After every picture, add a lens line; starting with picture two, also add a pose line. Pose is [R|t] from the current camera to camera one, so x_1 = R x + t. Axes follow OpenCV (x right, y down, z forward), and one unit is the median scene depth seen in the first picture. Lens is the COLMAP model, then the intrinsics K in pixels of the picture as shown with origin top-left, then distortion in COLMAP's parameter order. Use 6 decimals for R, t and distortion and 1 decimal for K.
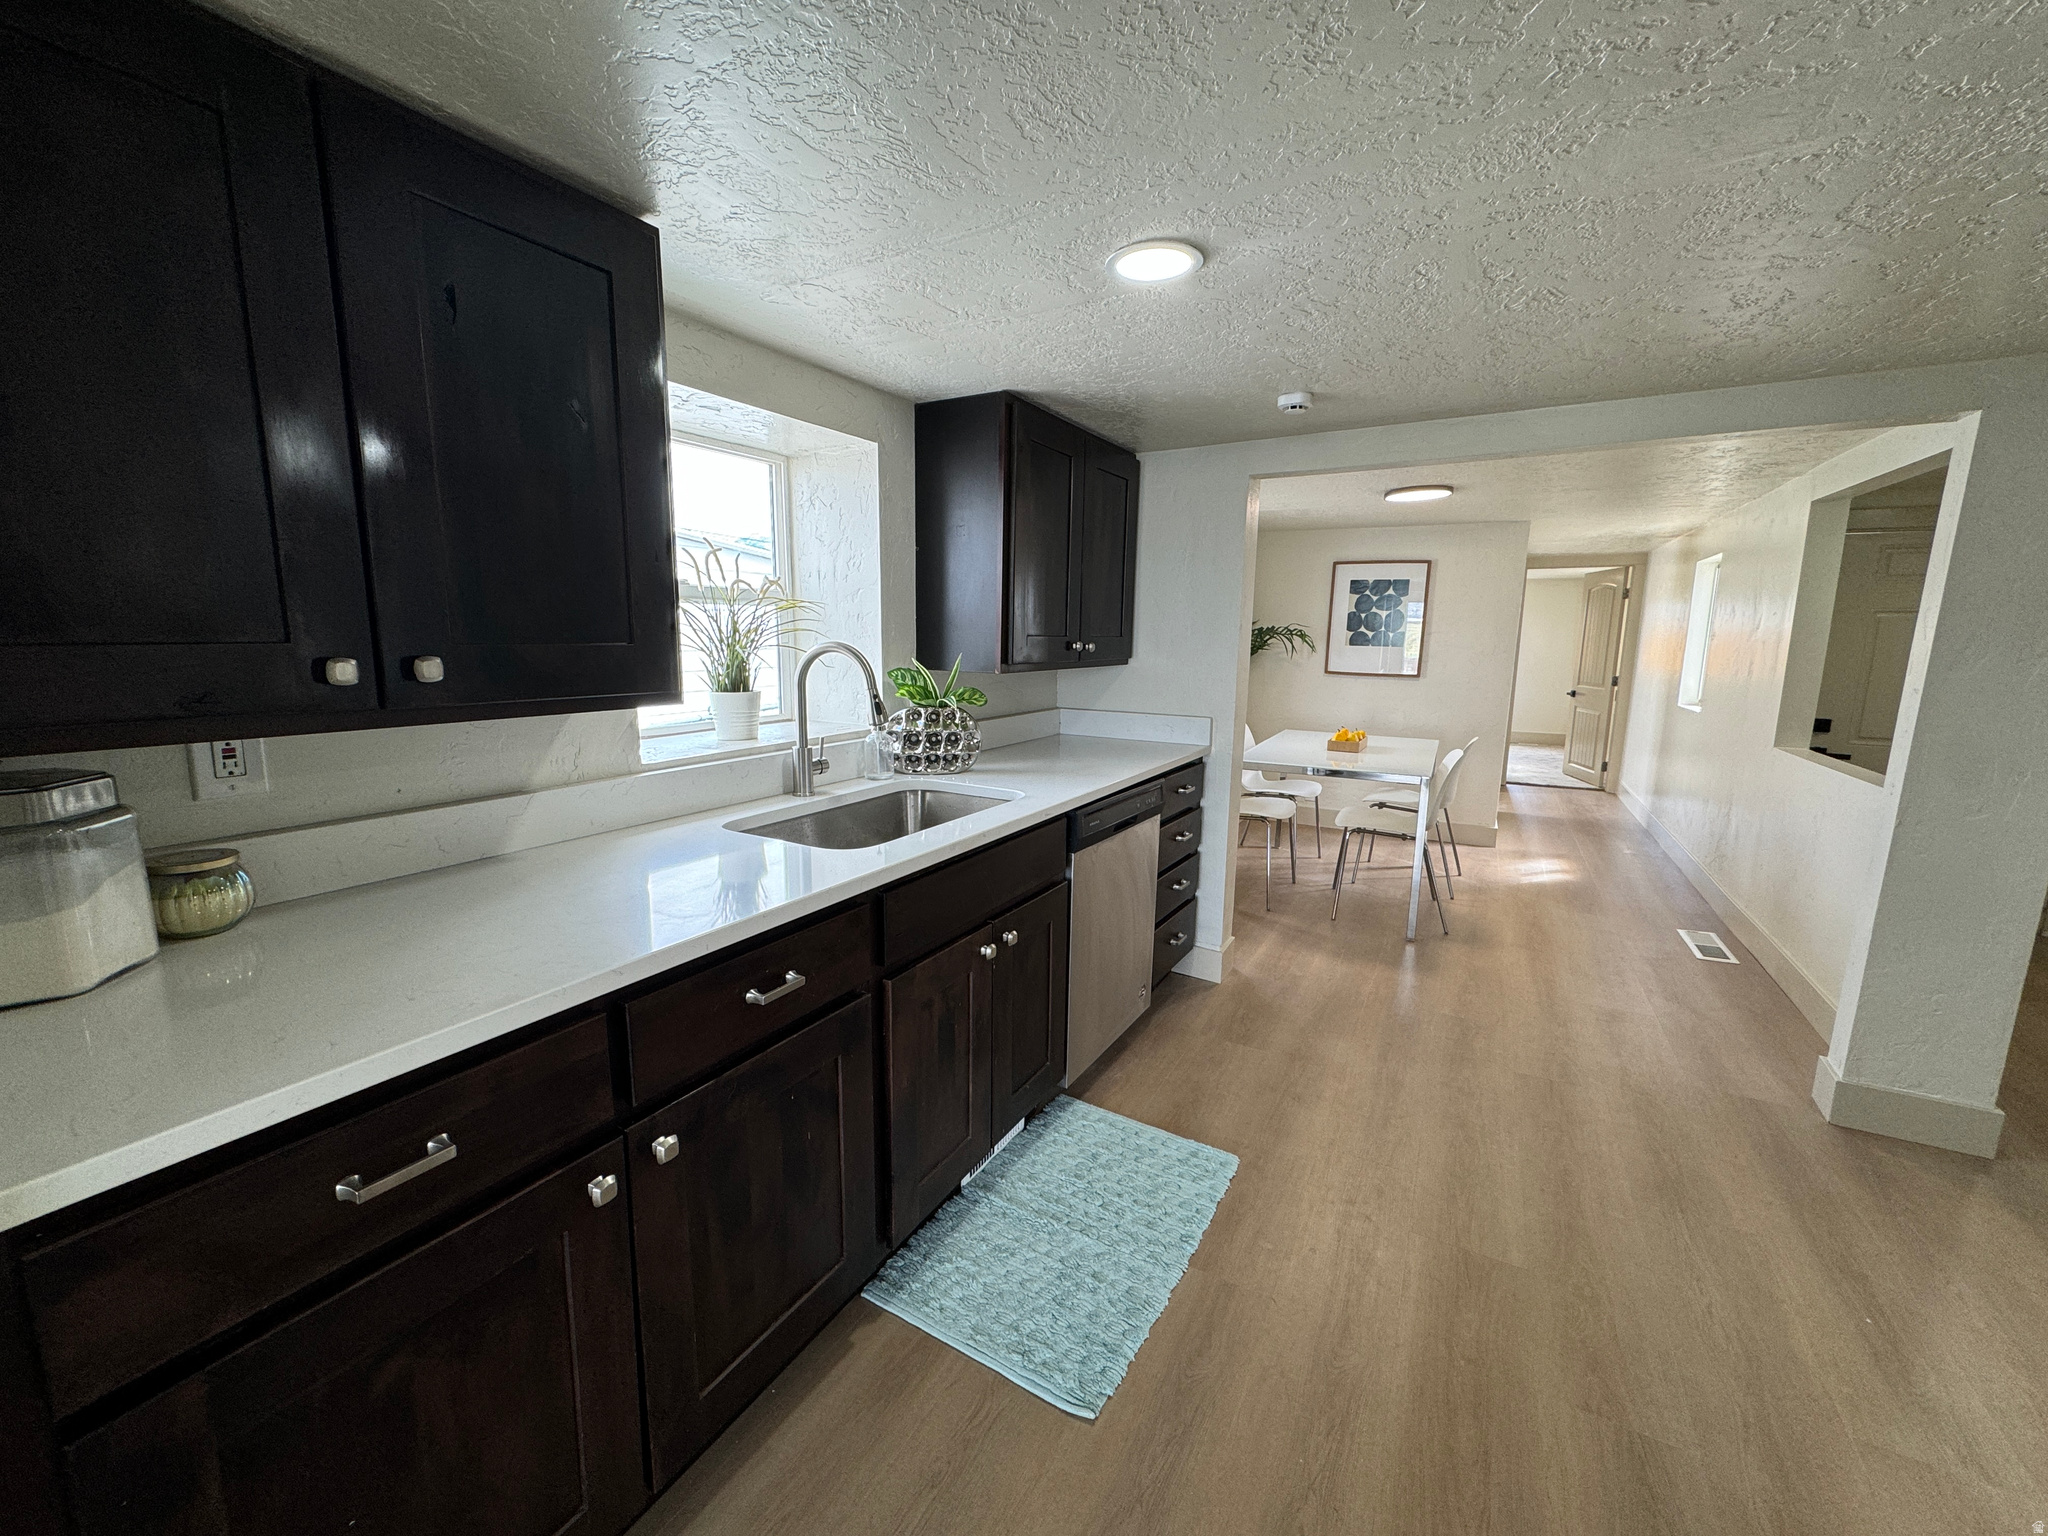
lens RADIAL K [[813.4, 0, 1022.3], [0, 813.4, 764.8], [0, 0, 1]] dist [-0.000015, -0.000591]
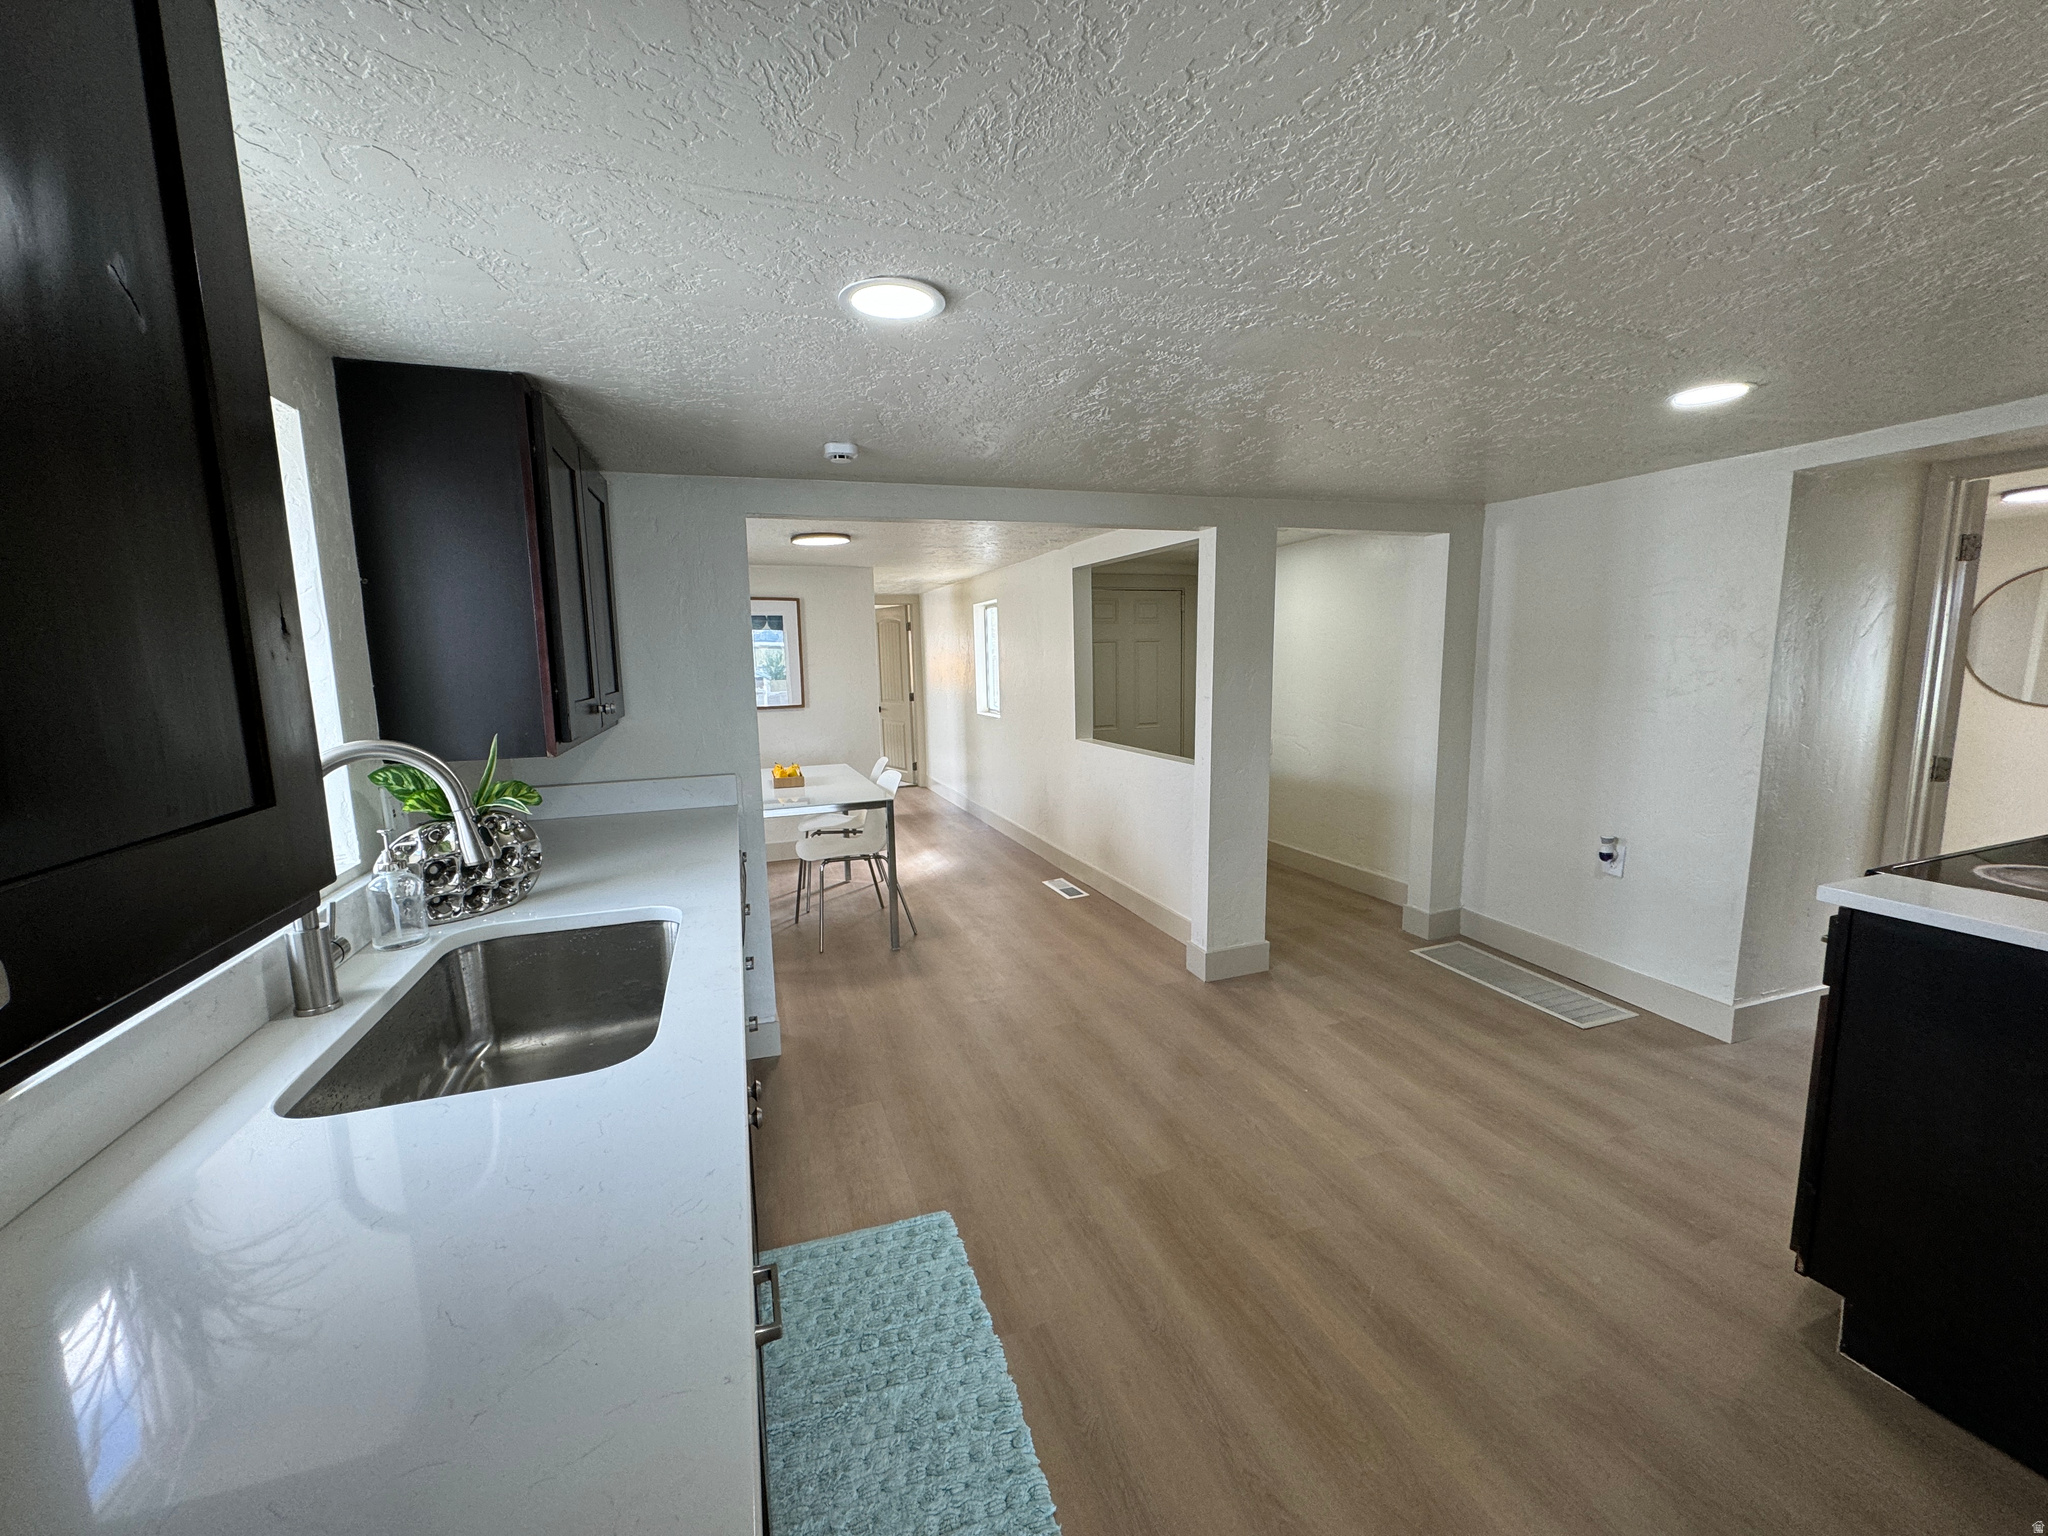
lens RADIAL K [[813.4, 0, 1022.3], [0, 813.4, 764.8], [0, 0, 1]] dist [-0.000015, -0.000591]
pose [[0.648223, -0.127954, 0.750623, -0.230999], [0.150744, 0.987834, 0.038211, -0.051540], [-0.746380, 0.088382, 0.659625, 0.152970]]
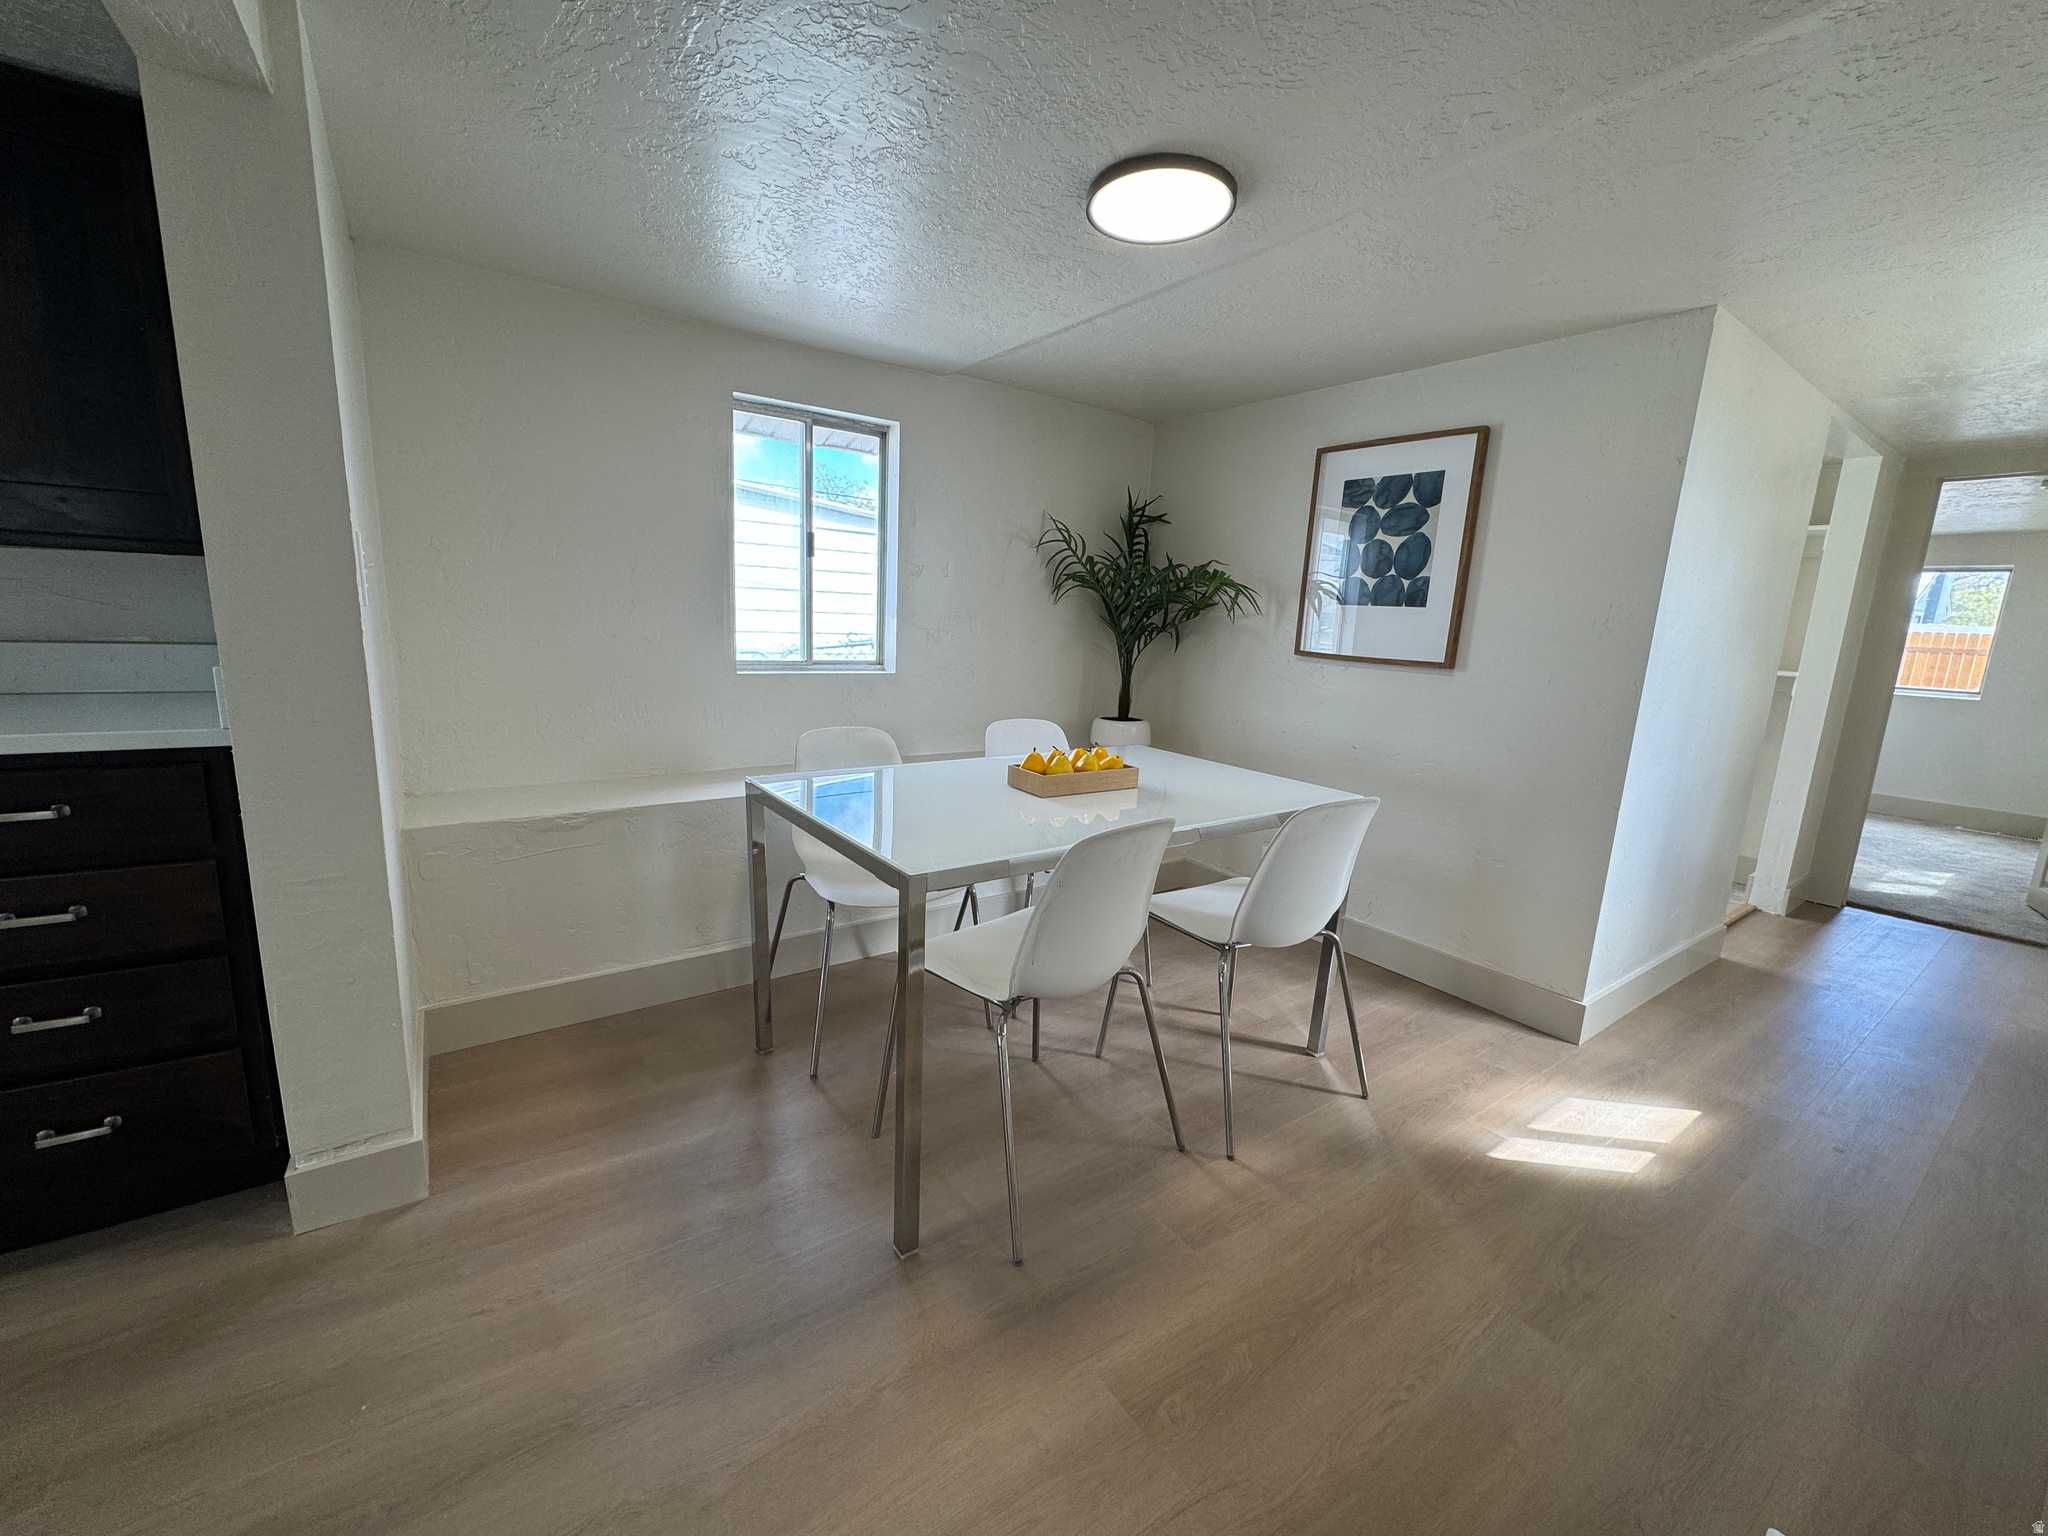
lens RADIAL K [[813.0, 0, 1021.2], [0, 813.0, 761.9], [0, 0, 1]] dist [0.001256, 0.000081]
pose [[0.903479, 0.108375, -0.414705, 0.787039], [-0.107412, 0.993882, 0.025723, -0.058990], [0.414955, 0.021304, 0.909592, 0.743072]]
